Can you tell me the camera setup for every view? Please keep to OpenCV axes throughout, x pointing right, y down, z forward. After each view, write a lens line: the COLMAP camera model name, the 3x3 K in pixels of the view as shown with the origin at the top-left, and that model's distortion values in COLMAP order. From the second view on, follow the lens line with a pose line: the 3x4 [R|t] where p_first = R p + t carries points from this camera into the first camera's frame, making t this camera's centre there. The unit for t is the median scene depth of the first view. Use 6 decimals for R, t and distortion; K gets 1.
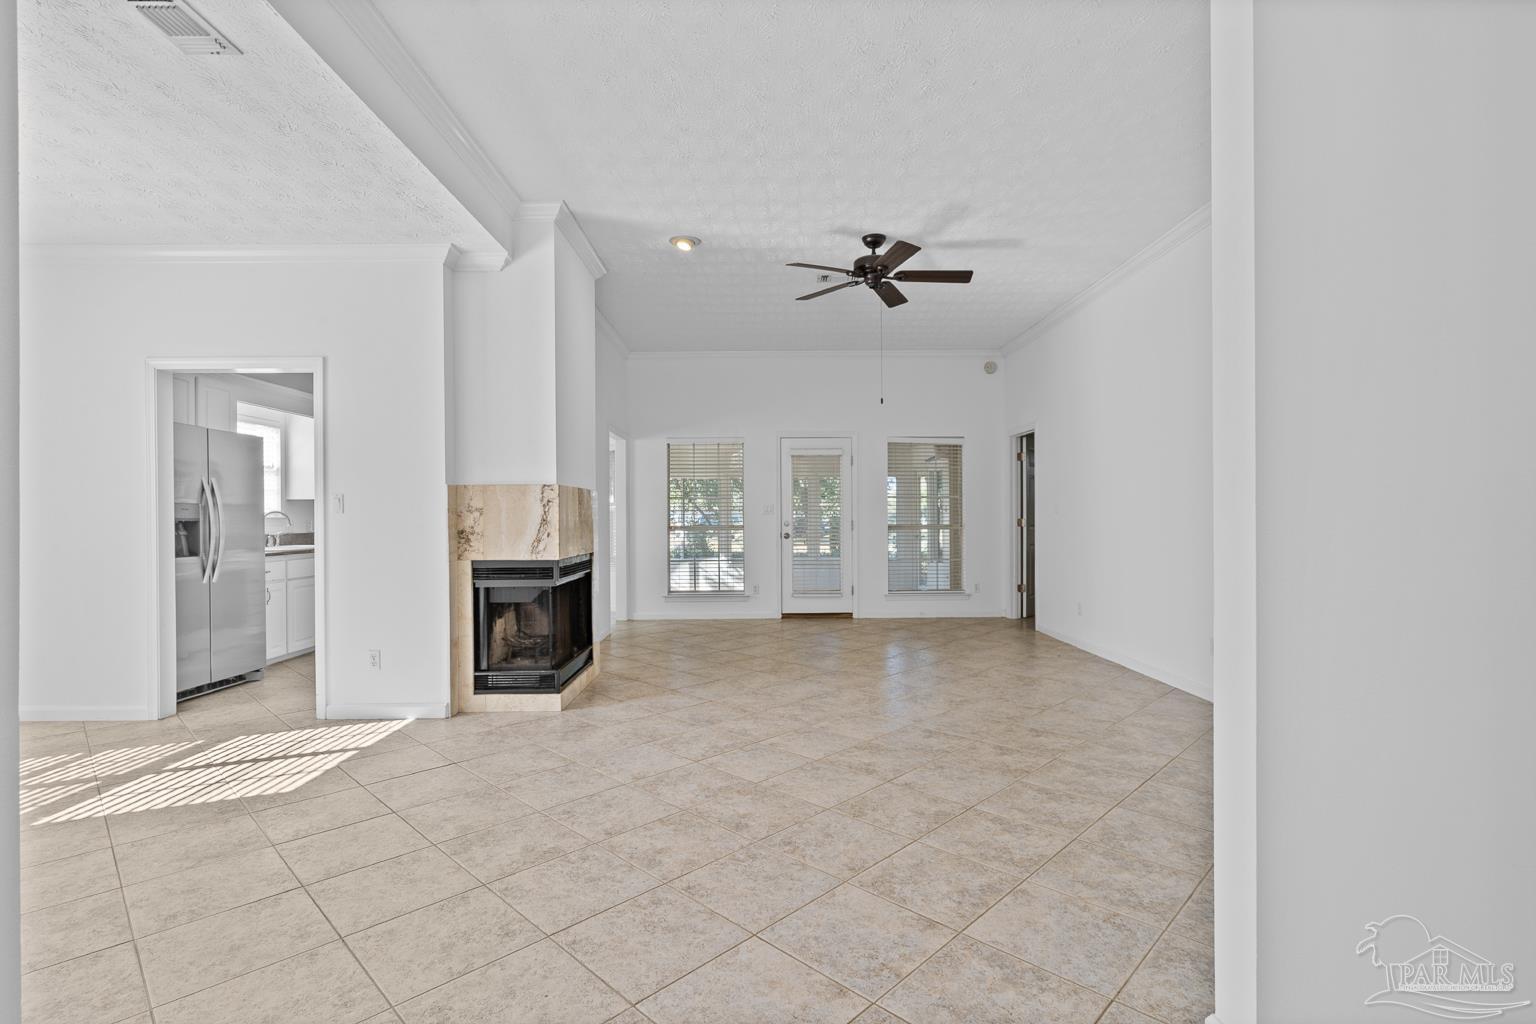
lens RADIAL K [[720.4, 0, 762.1], [0, 720.4, 526.4], [0, 0, 1]] dist [-0.017650, 0.000042]
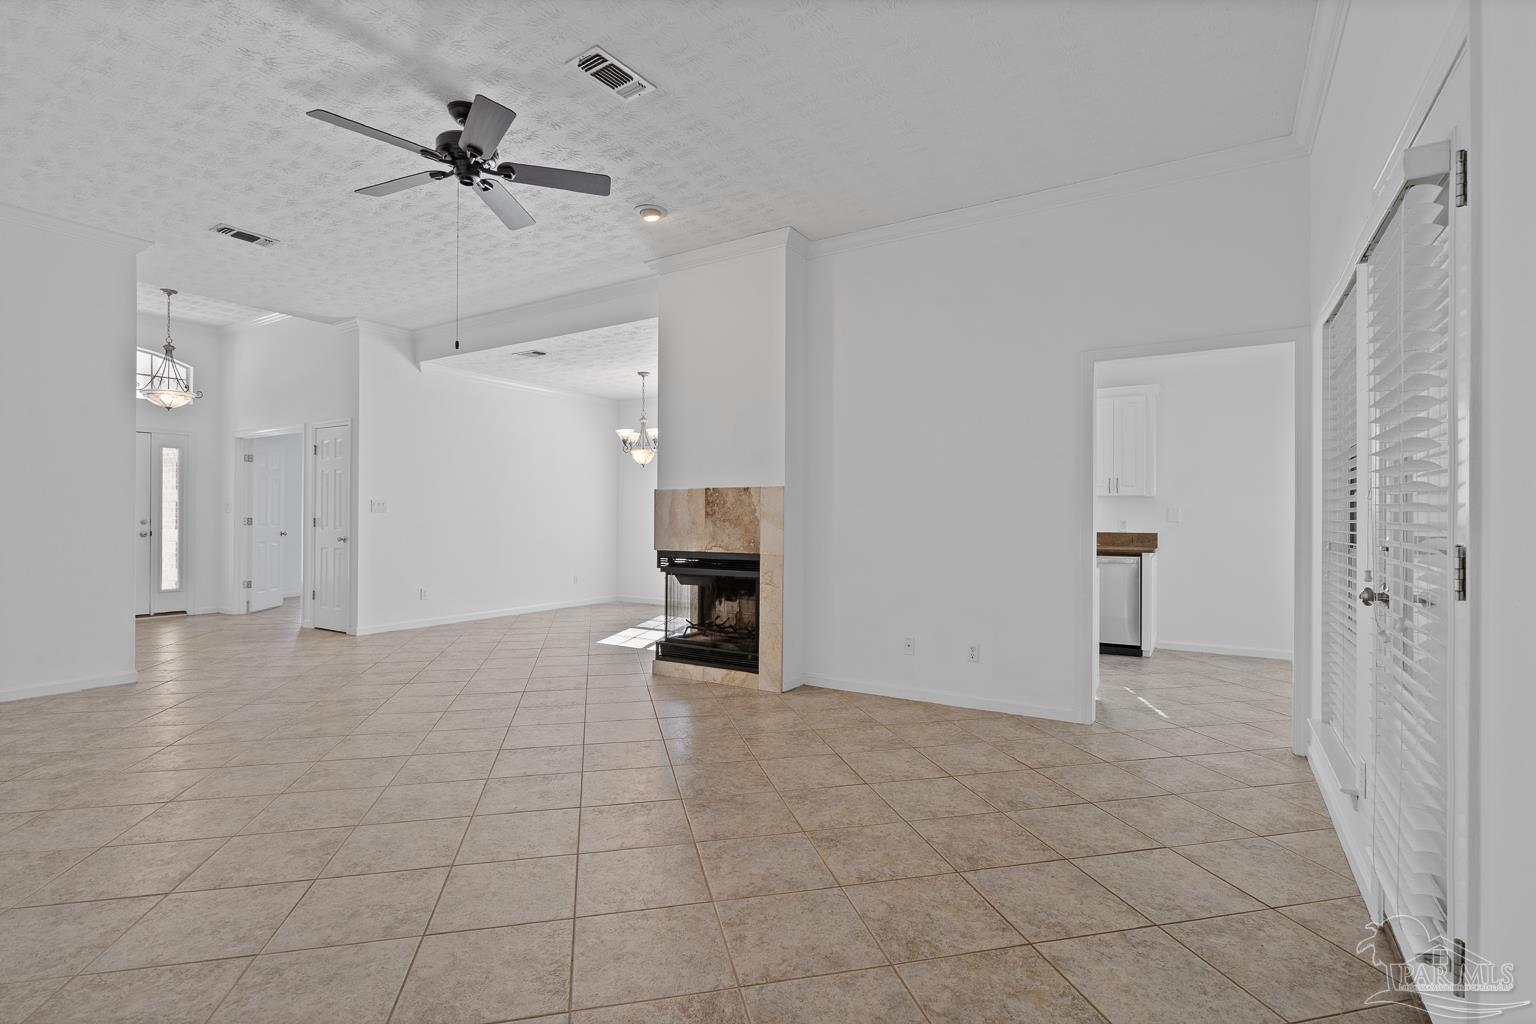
lens RADIAL K [[715.7, 0, 760.8], [0, 715.7, 511.4], [0, 0, 1]] dist [-0.001184, 0.000757]
pose [[-0.521989, -0.003819, -0.852944, 0.627931], [-0.013963, 0.999894, 0.004068, -0.025873], [0.852838, 0.014033, -0.521987, 1.689467]]
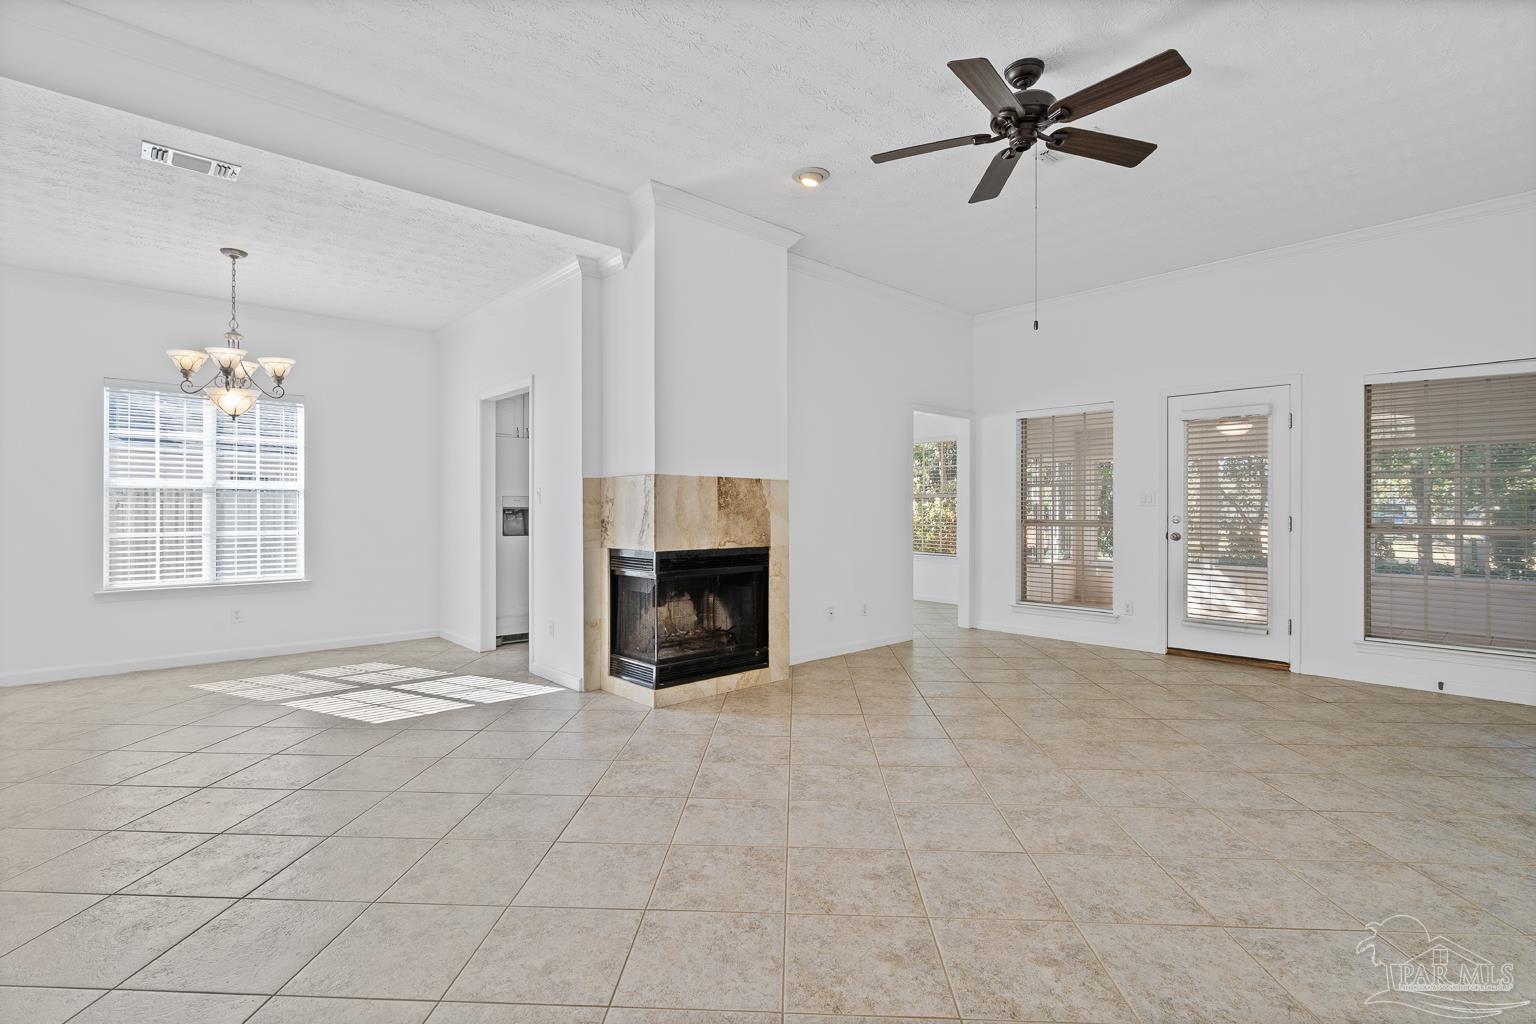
lens RADIAL K [[715.7, 0, 760.8], [0, 715.7, 511.4], [0, 0, 1]] dist [-0.001184, 0.000757]
pose [[0.673374, 0.007534, -0.739264, 0.494606], [-0.014143, 0.999896, -0.002693, -0.007132], [0.739167, 0.012269, 0.673411, 0.428039]]
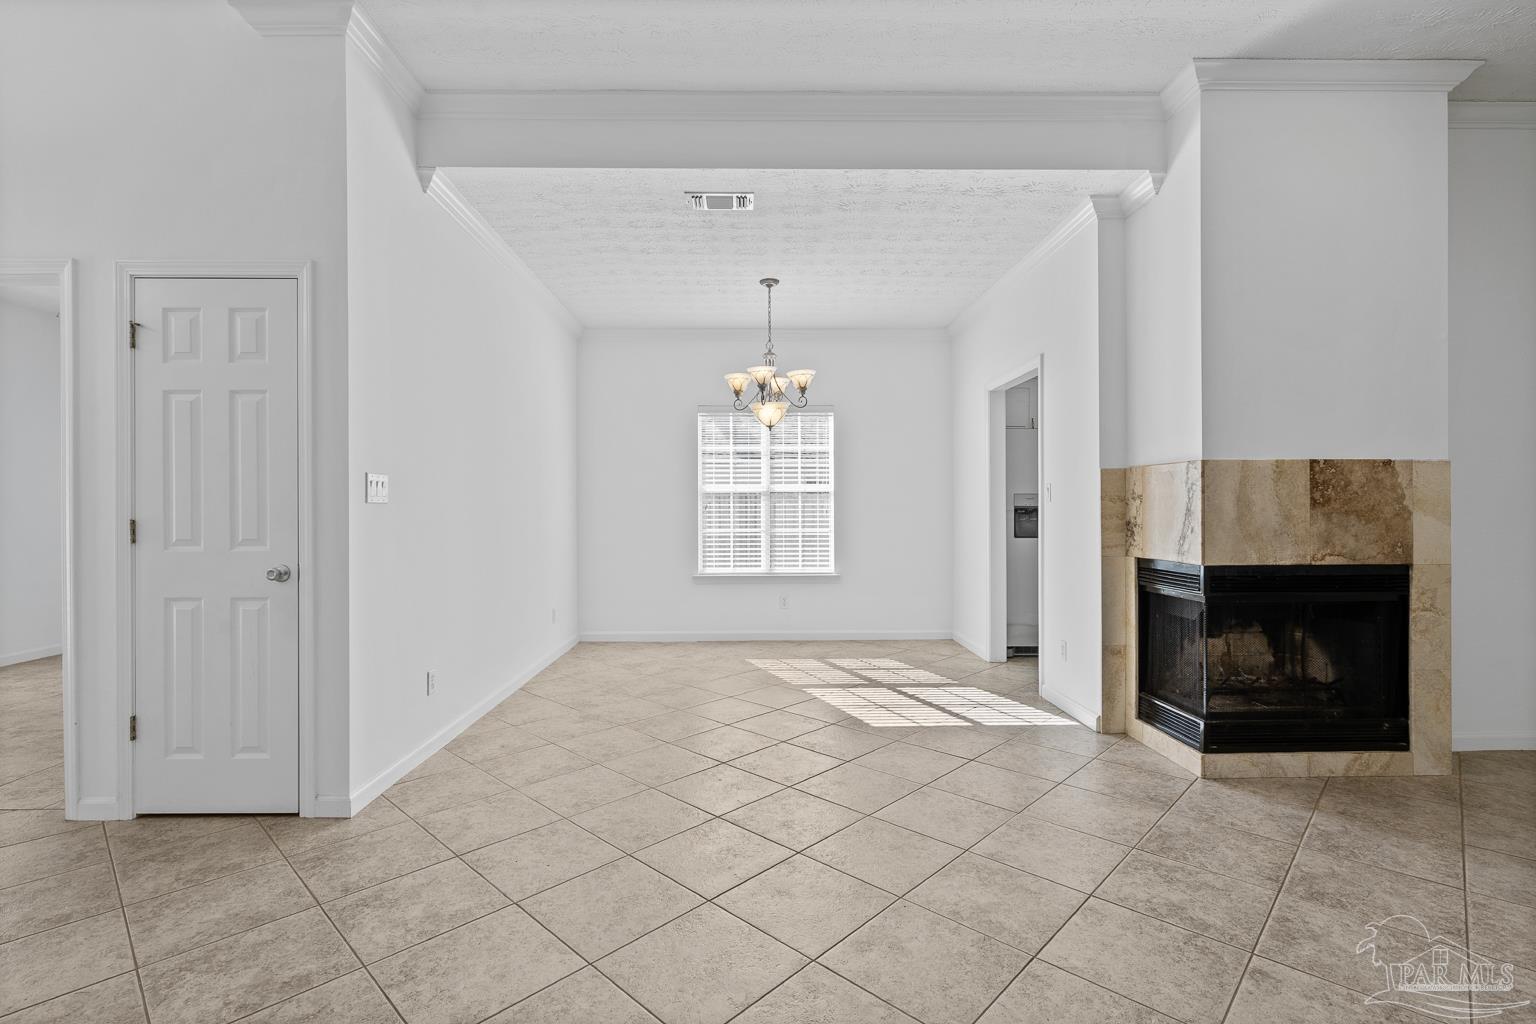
lens RADIAL K [[715.7, 0, 760.8], [0, 715.7, 511.4], [0, 0, 1]] dist [-0.001184, 0.000757]
pose [[0.023604, 0.007859, -0.999690, 0.391230], [-0.009531, 0.999925, 0.007636, -0.008035], [0.999676, 0.009348, 0.023677, 0.512066]]
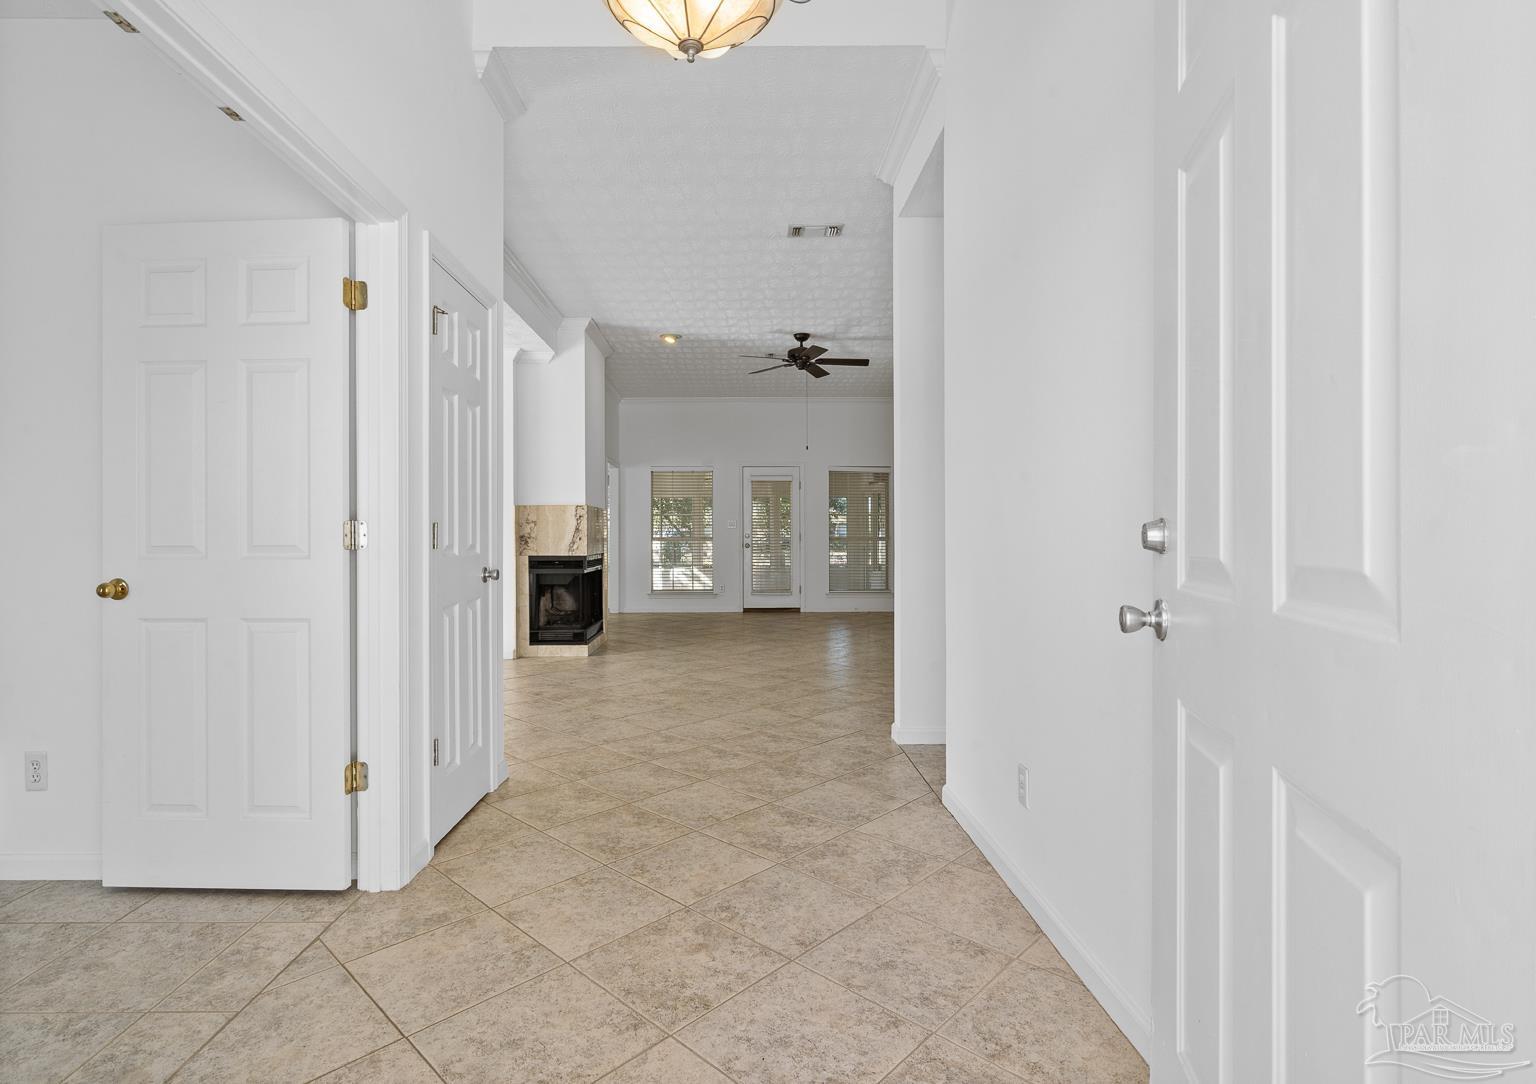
lens RADIAL K [[753.9, 0, 738.7], [0, 753.9, 539.0], [0, 0, 1]] dist [0.001832, 0.000661]
pose [[0.999987, 0.003619, 0.003599, 0.026428], [-0.003590, 0.999961, -0.008105, 0.022157], [-0.003628, 0.008092, 0.999961, -0.539856]]
